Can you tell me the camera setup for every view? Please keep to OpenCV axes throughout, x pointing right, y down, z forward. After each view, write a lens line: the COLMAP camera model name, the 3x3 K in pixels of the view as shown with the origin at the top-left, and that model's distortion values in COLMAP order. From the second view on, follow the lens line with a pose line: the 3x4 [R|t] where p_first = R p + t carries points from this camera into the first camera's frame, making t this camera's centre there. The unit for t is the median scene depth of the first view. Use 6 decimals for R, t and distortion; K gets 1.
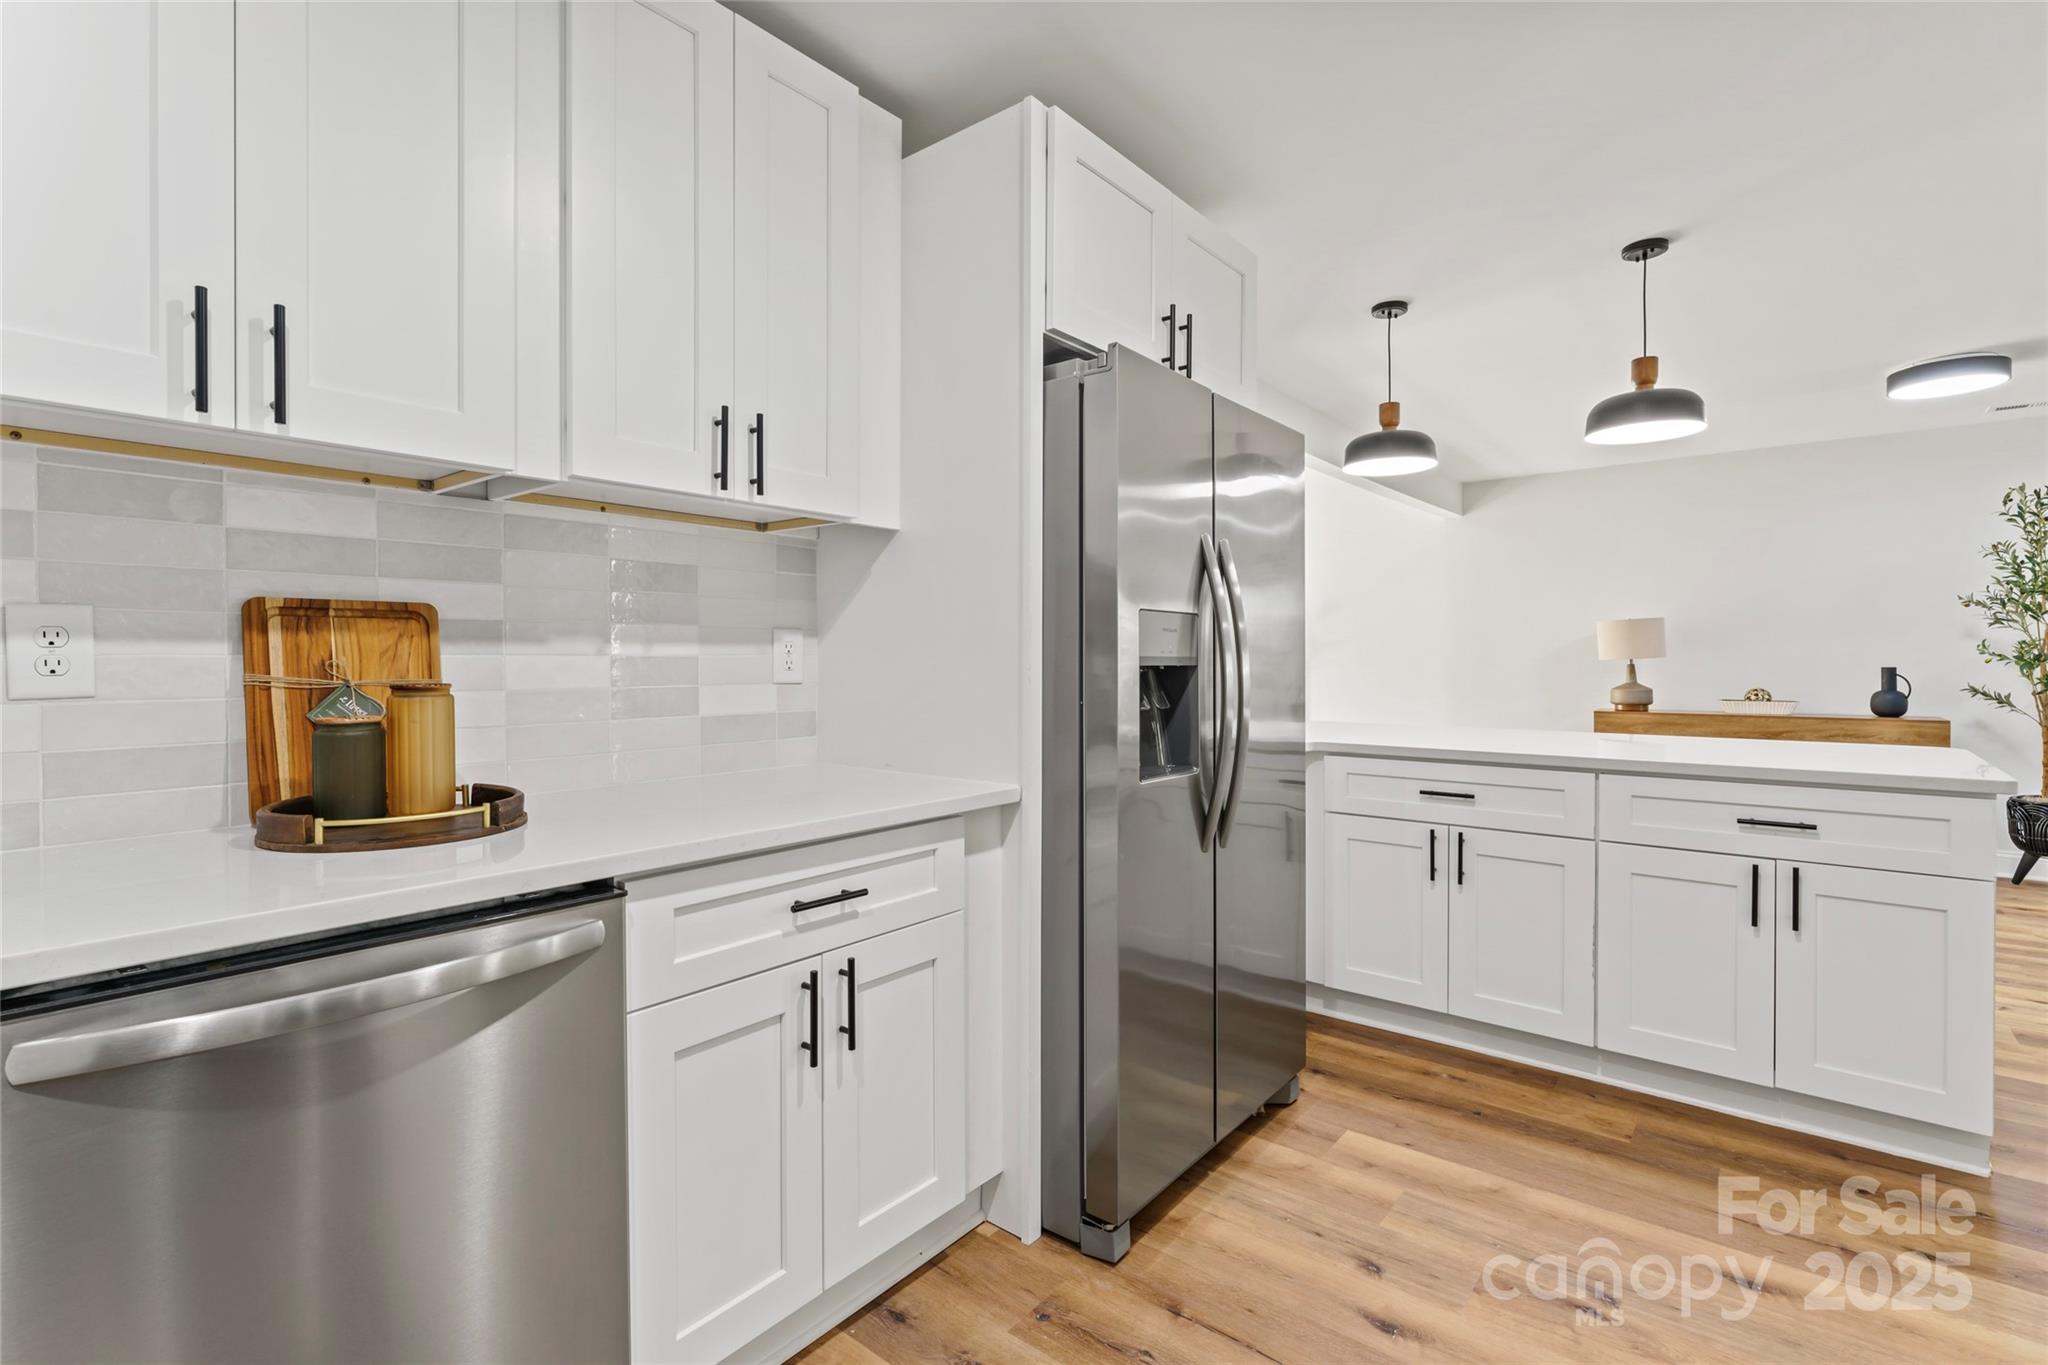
lens RADIAL K [[945.9, 0, 1020.4], [0, 945.9, 667.5], [0, 0, 1]] dist [-0.000905, -0.000022]
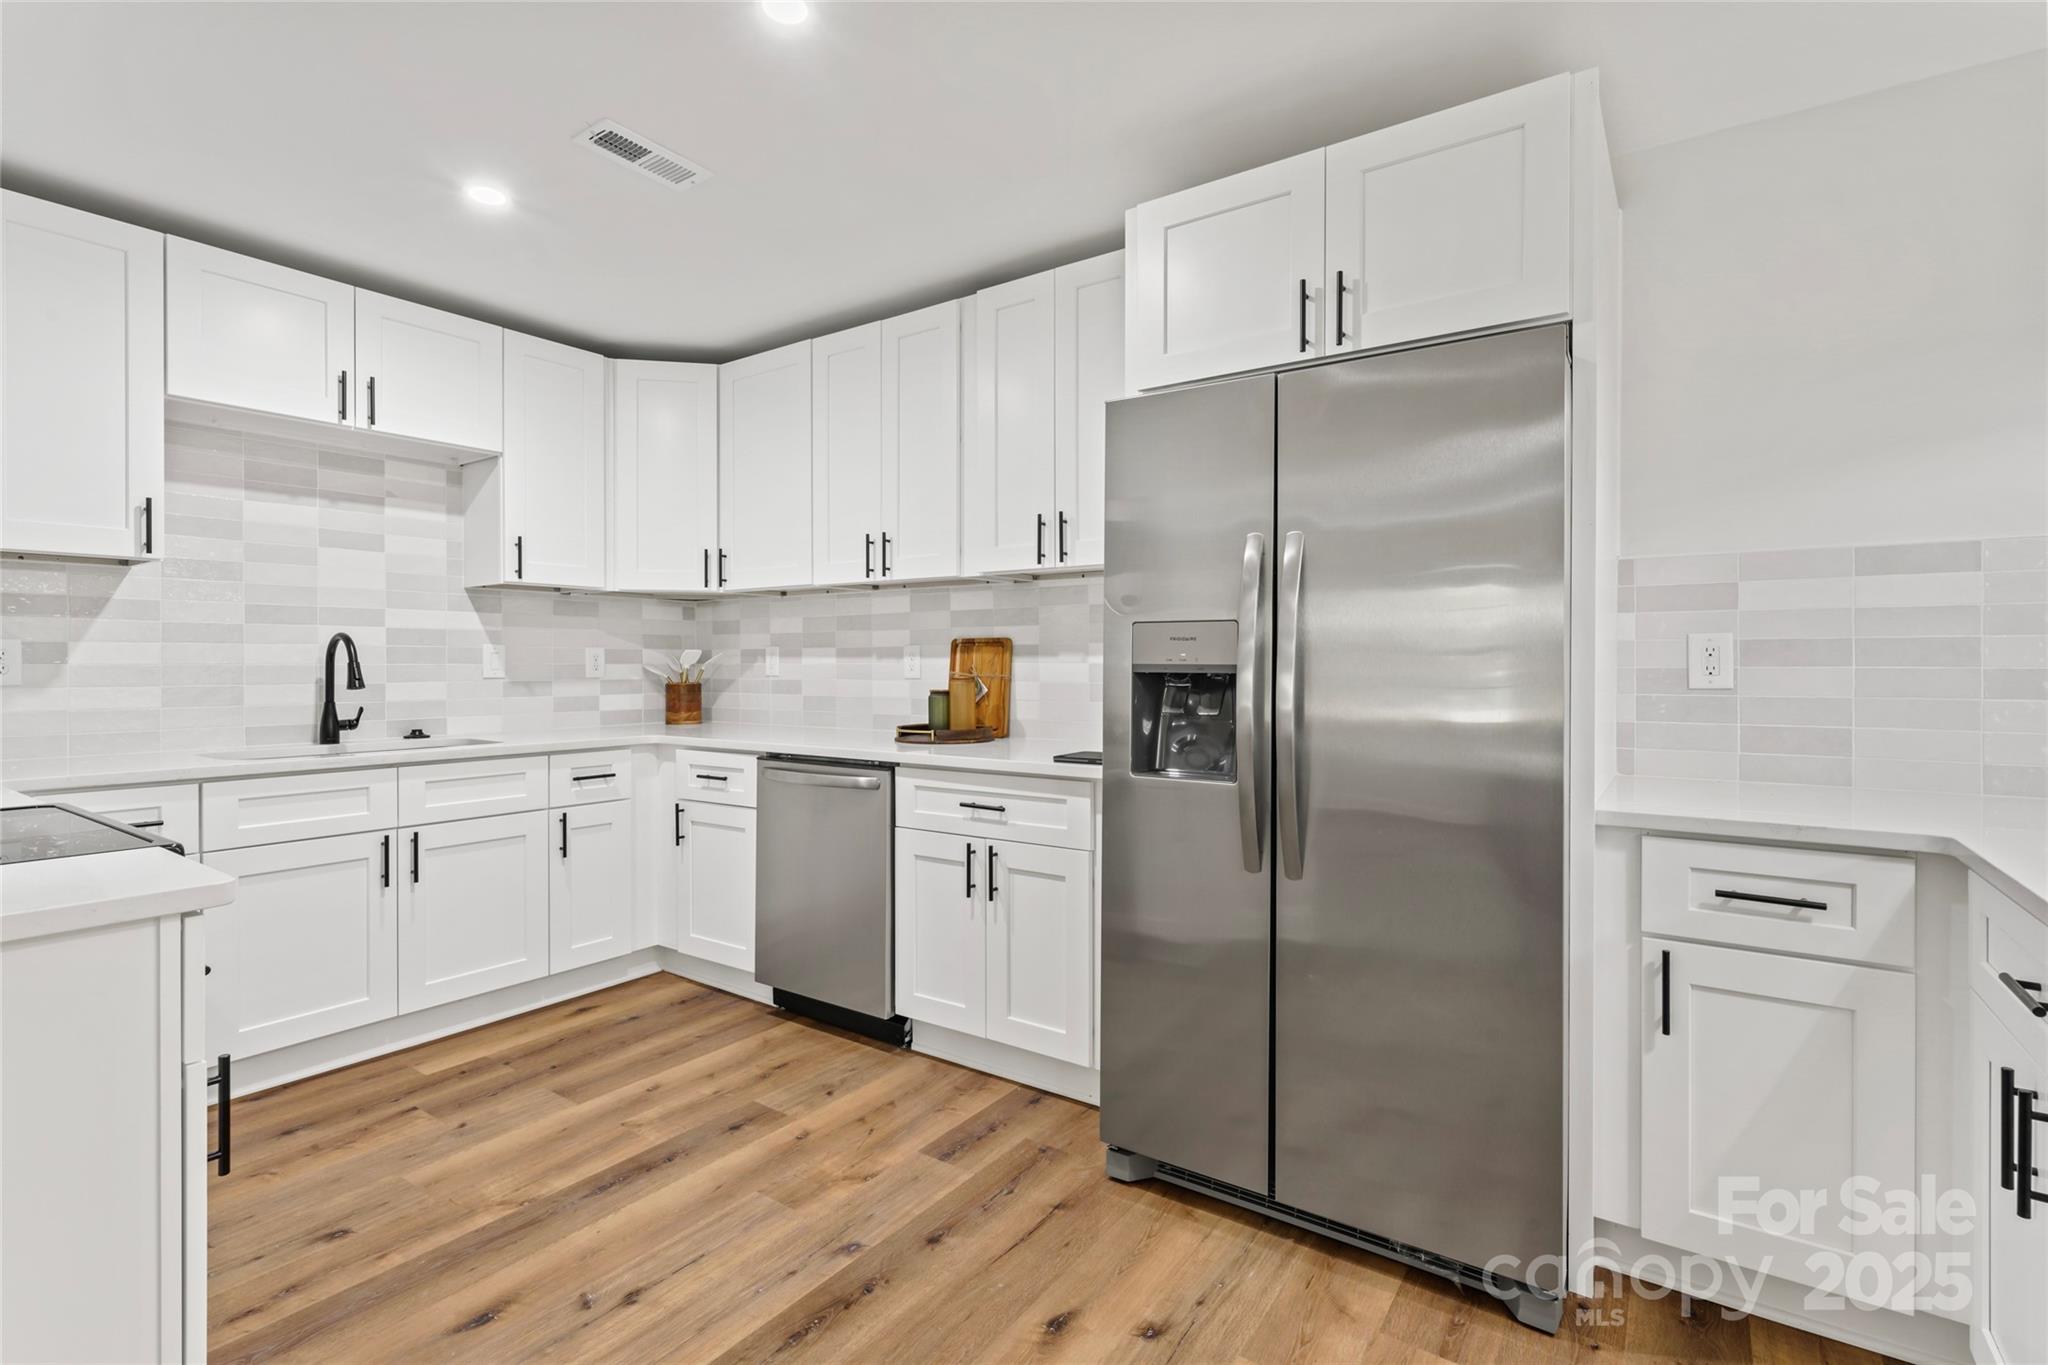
lens RADIAL K [[946.2, 0, 1030.2], [0, 946.2, 661.2], [0, 0, 1]] dist [-0.002129, 0.000068]
pose [[0.073268, -0.001149, -0.997312, 0.959379], [-0.009911, 0.999949, -0.001881, -0.009049], [0.997263, 0.010023, 0.073253, 0.609284]]
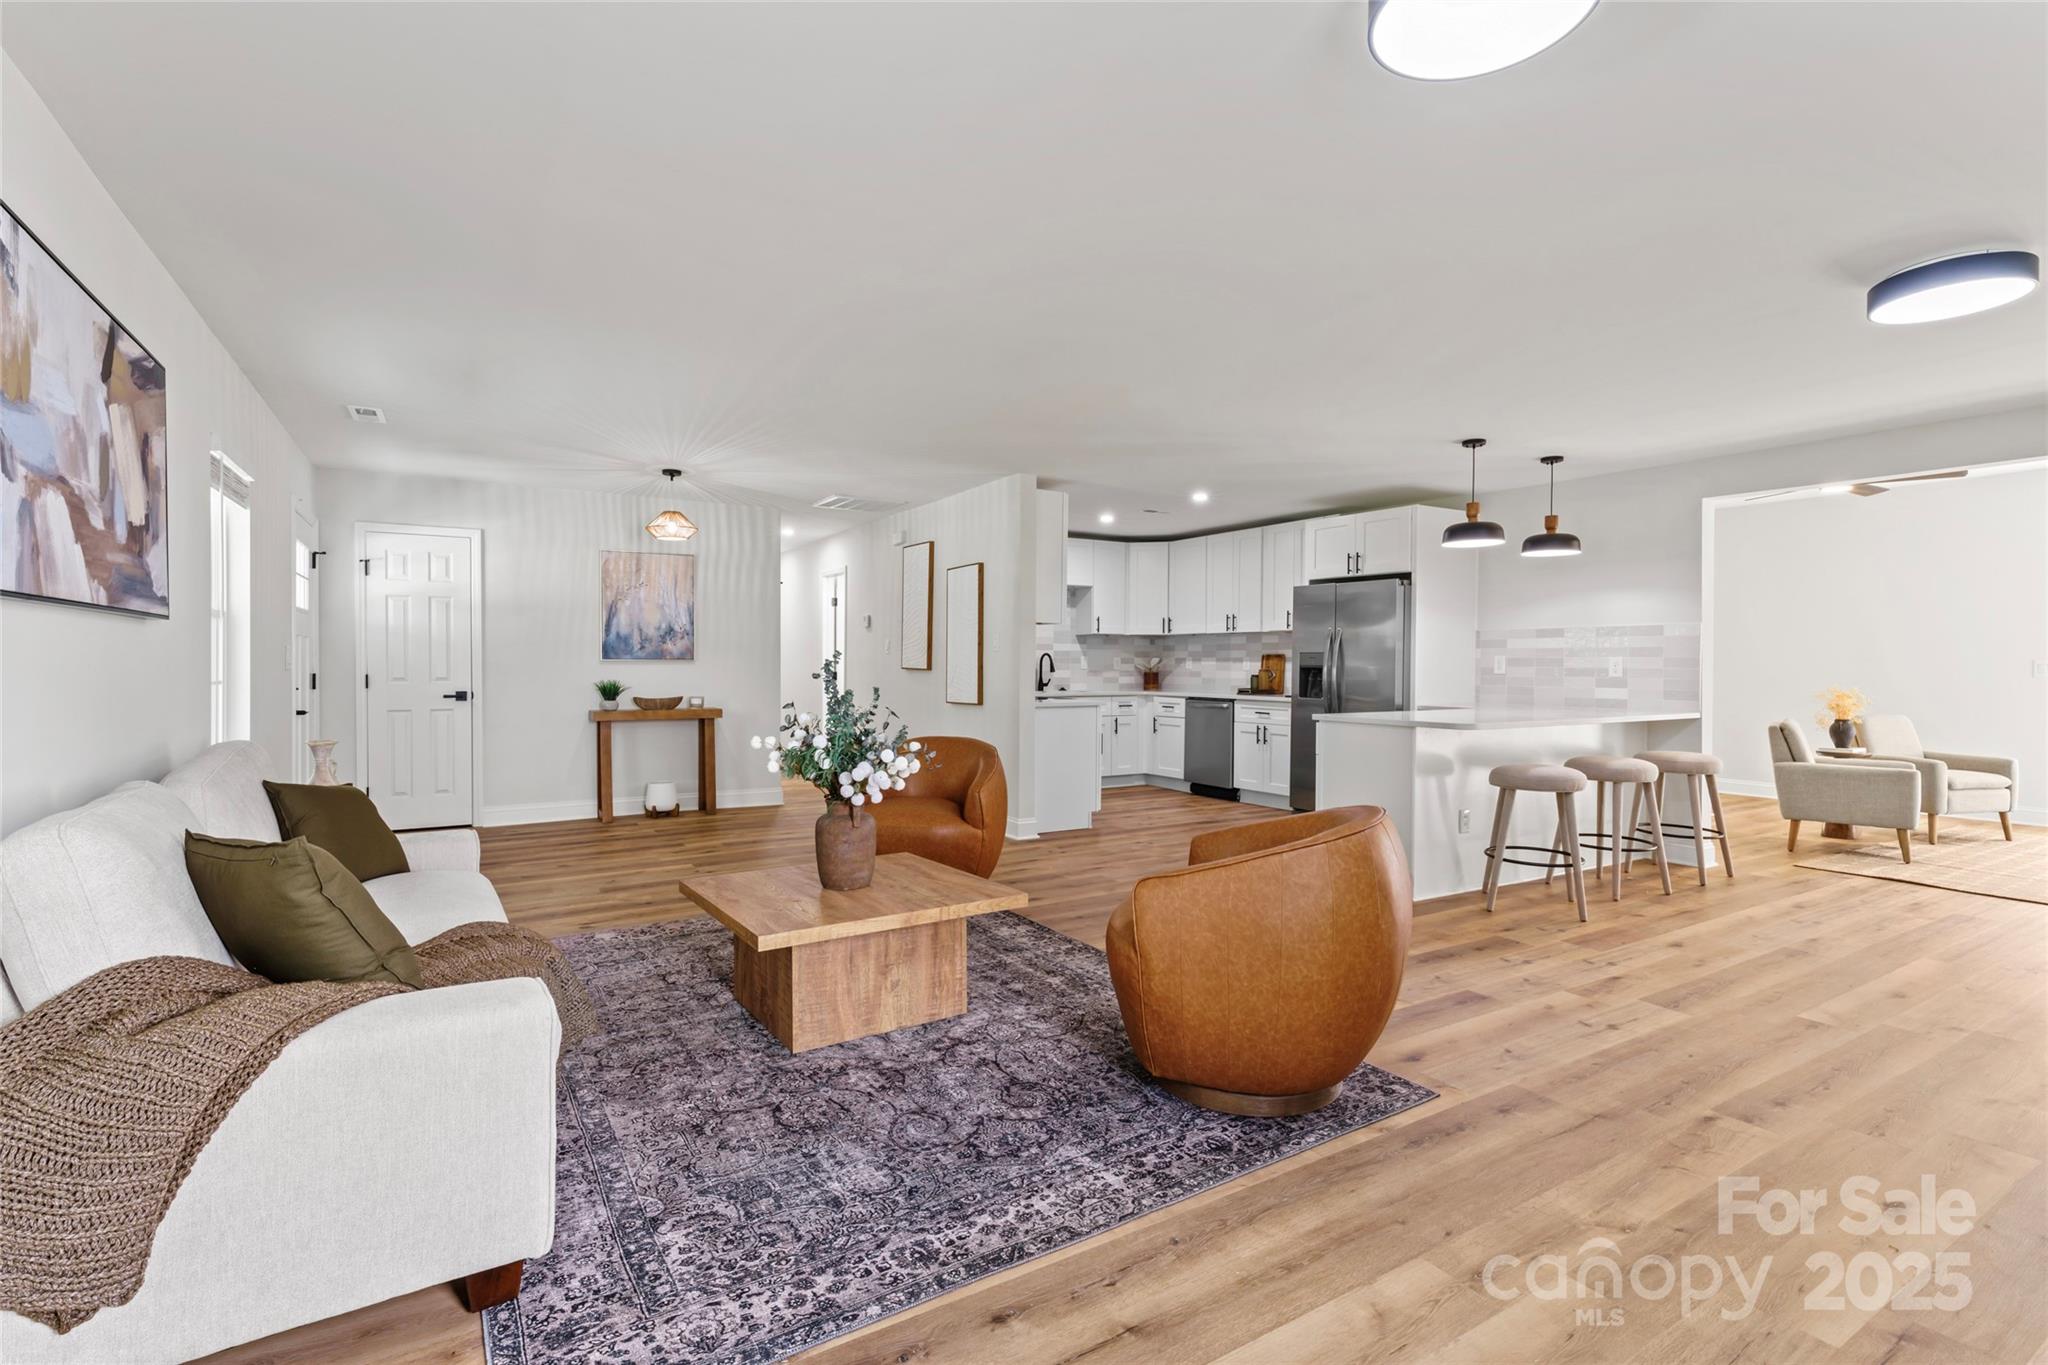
lens RADIAL K [[942.7, 0, 1025.1], [0, 942.7, 680.6], [0, 0, 1]] dist [-0.000345, -0.000622]
pose [[-0.337303, 0.017883, -0.941226, 3.158780], [-0.012994, 0.999636, 0.023650, -0.018845], [0.941306, 0.020207, -0.336948, 0.954429]]
